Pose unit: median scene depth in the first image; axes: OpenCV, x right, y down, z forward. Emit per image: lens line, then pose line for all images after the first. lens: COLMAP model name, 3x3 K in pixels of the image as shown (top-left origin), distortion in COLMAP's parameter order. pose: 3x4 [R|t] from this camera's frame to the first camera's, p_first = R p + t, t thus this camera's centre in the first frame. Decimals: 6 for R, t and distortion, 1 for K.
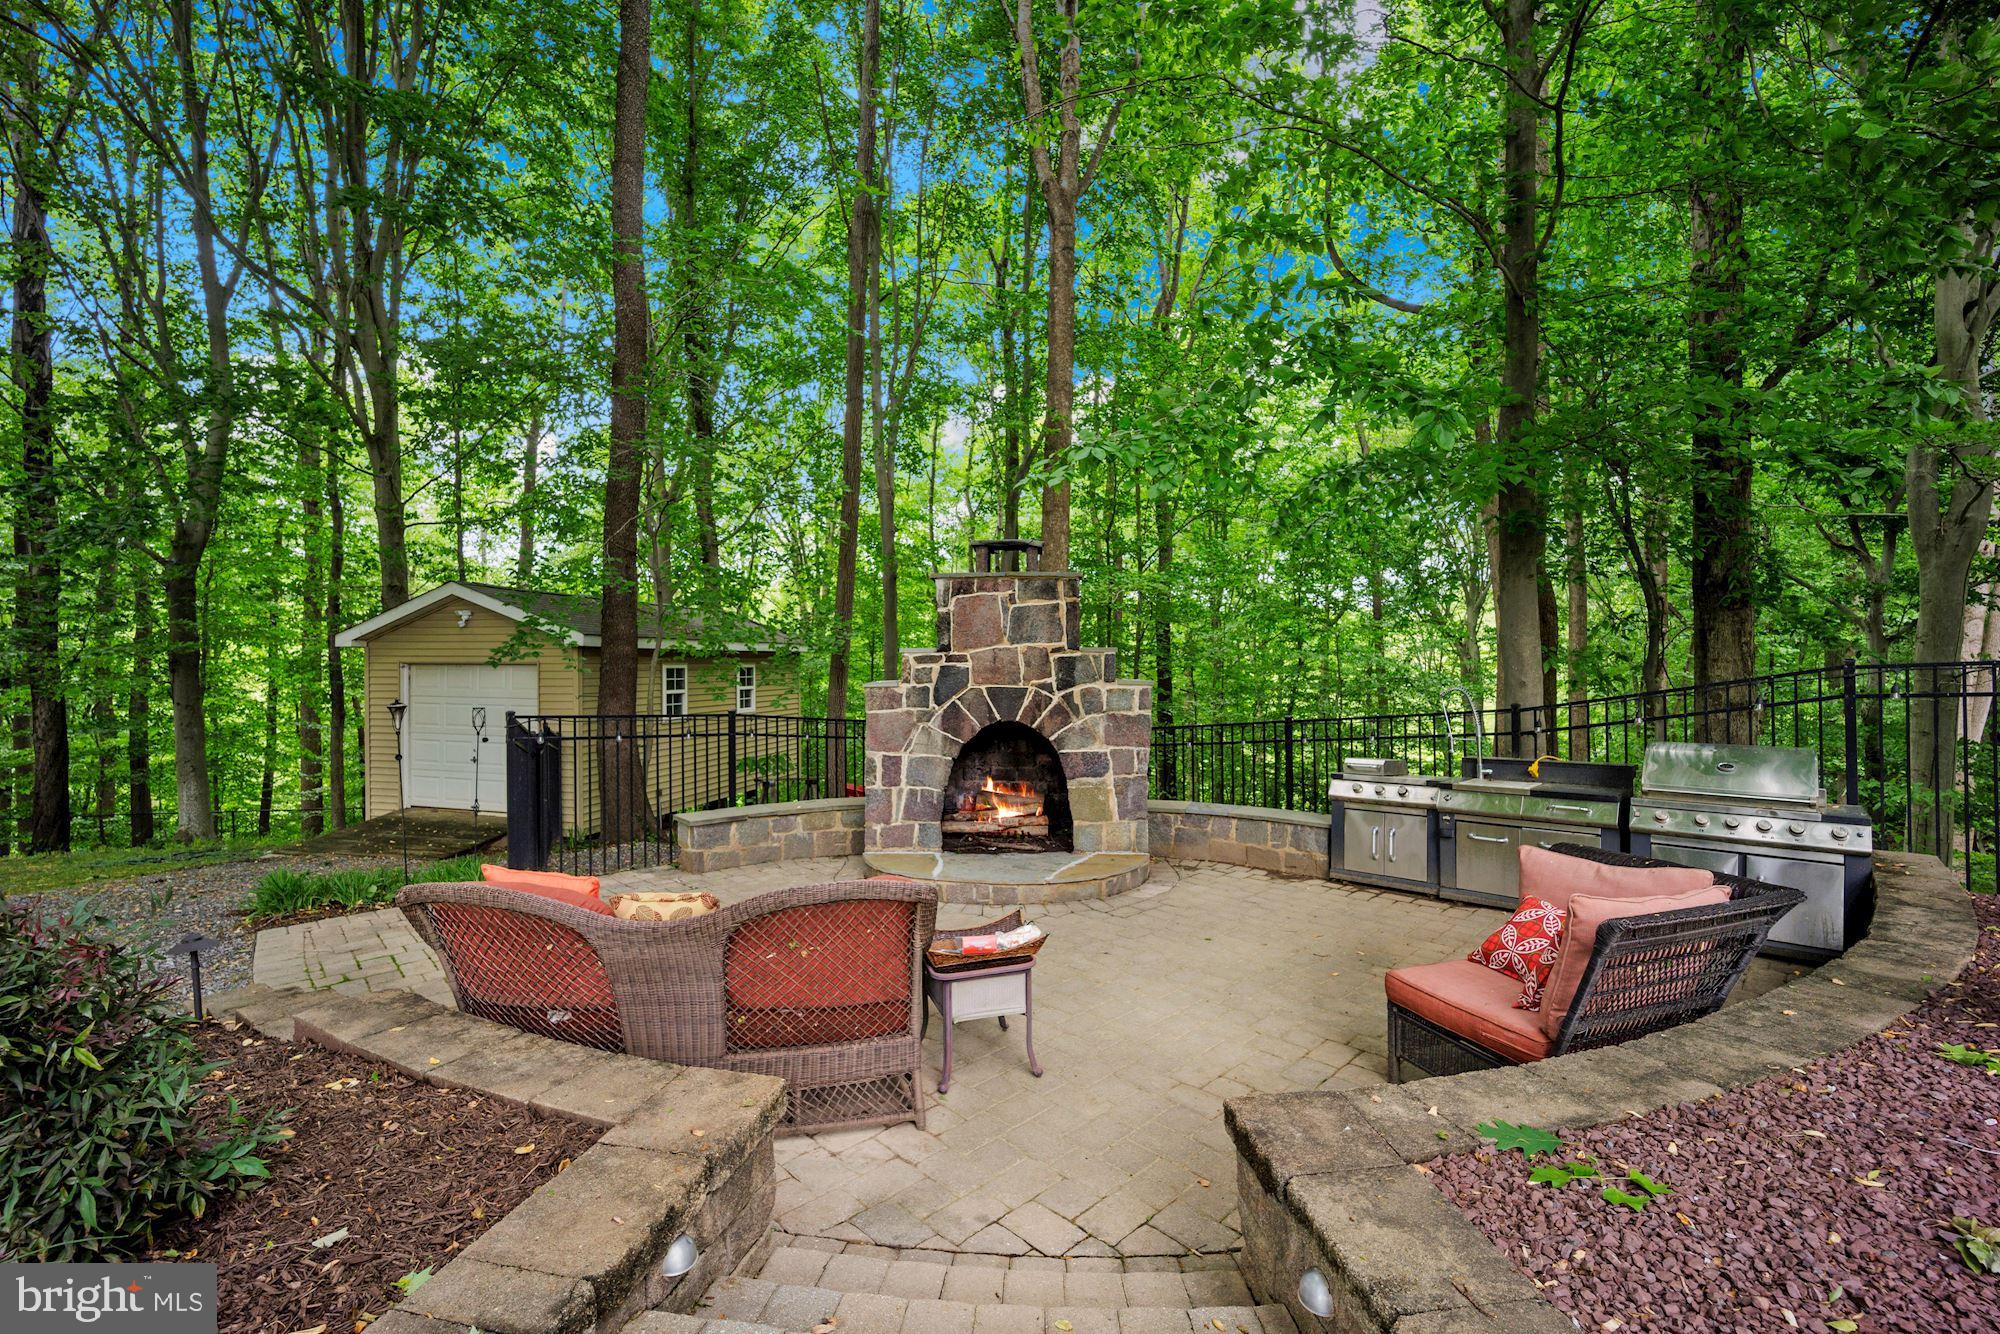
lens RADIAL K [[826.5, 0, 1004.5], [0, 826.5, 667.0], [0, 0, 1]] dist [-0.020663, -0.001585]
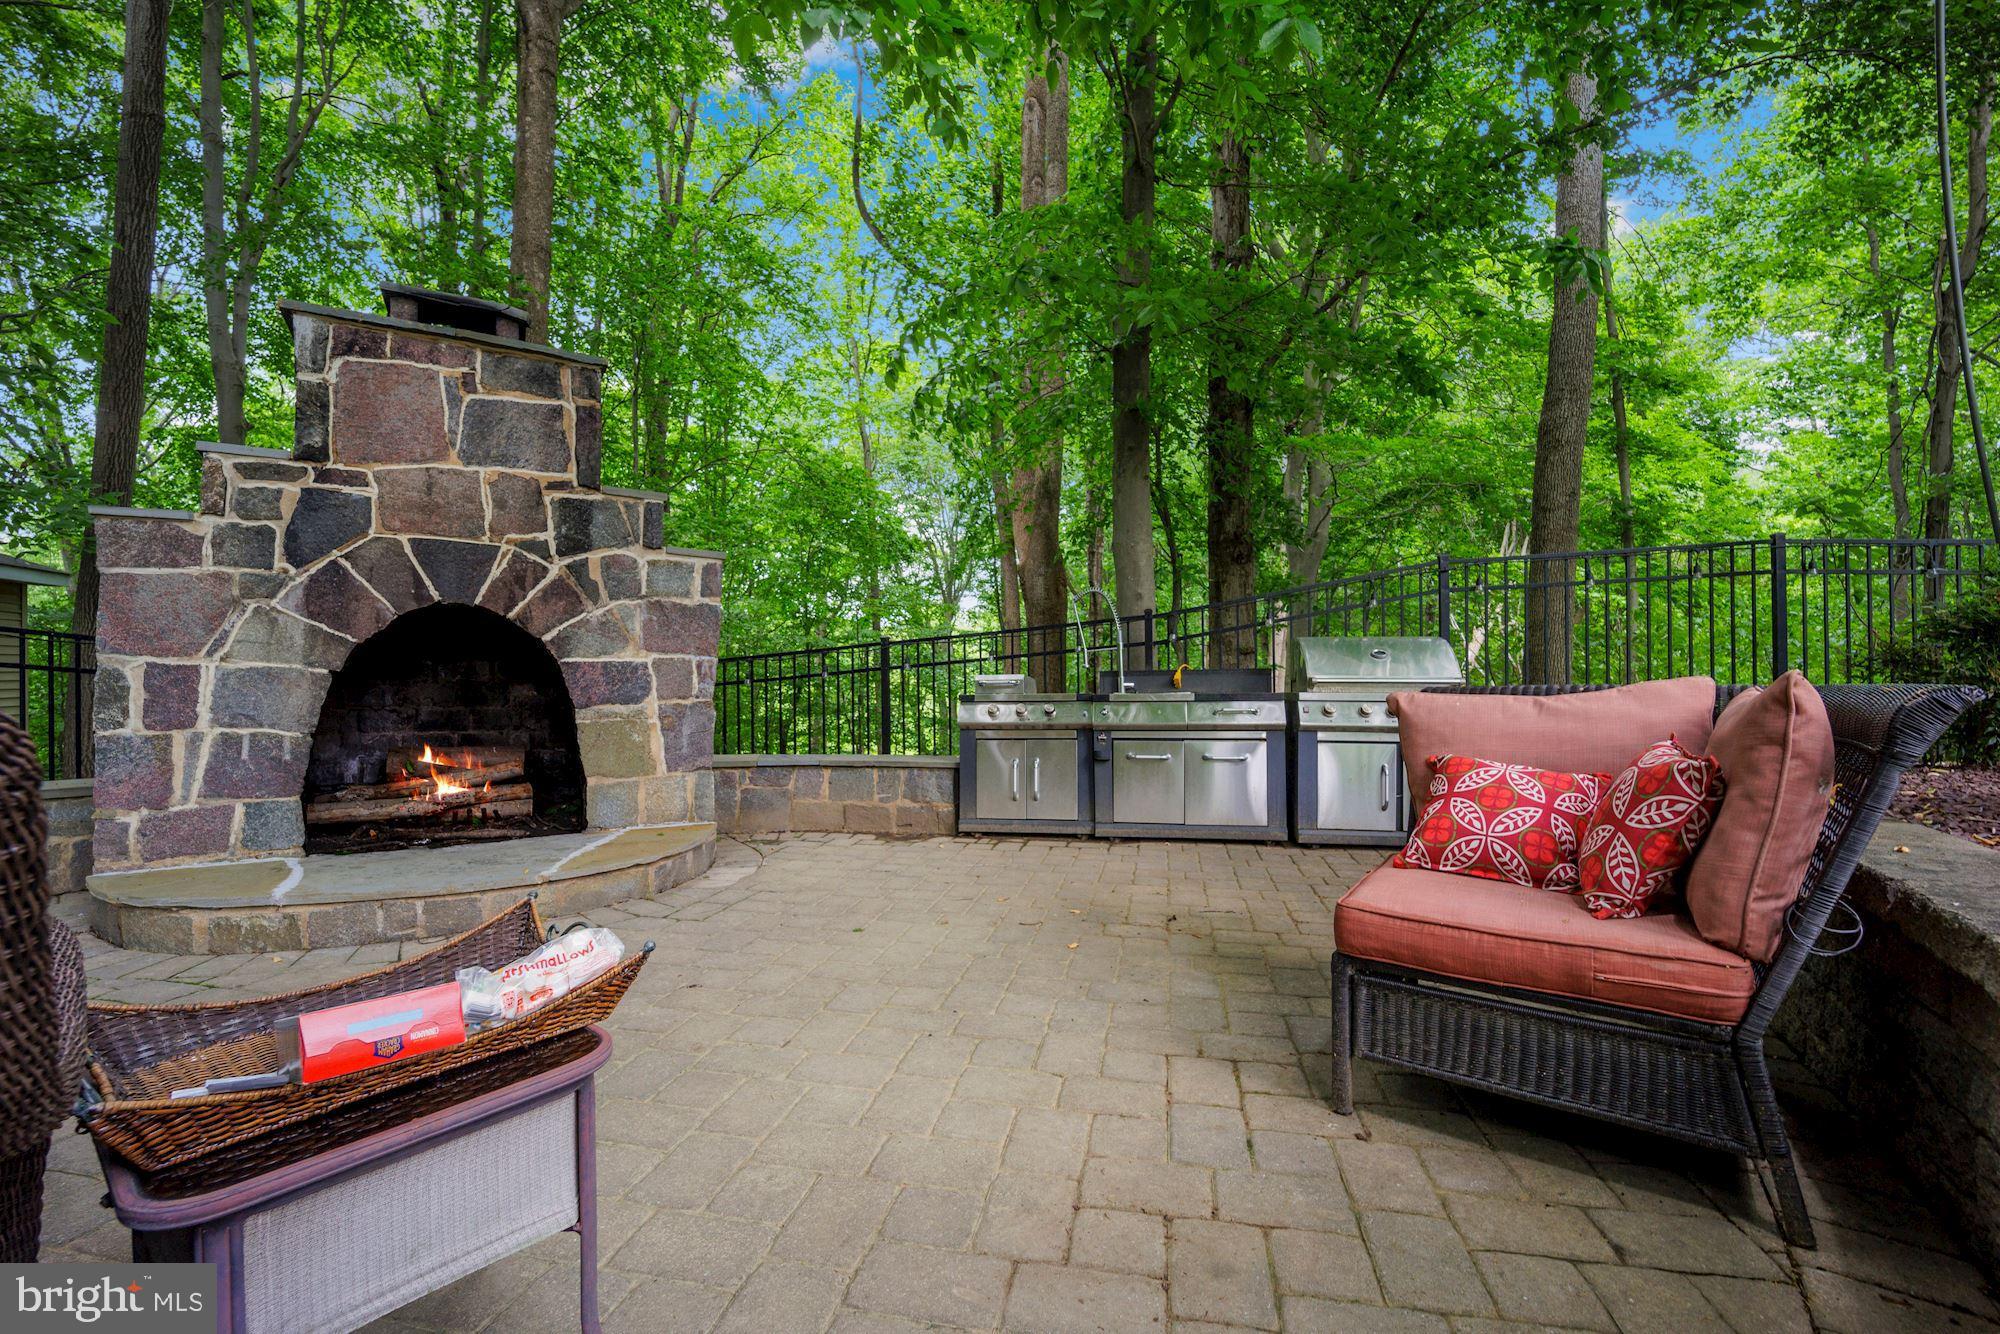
lens RADIAL K [[826.5, 0, 998.7], [0, 826.5, 677.0], [0, 0, 1]] dist [-0.020663, -0.001585]
pose [[0.822476, 0.005146, 0.568777, -0.009042], [-0.002944, 0.999984, -0.004790, 0.115908], [-0.568793, 0.002265, 0.822478, 0.348287]]
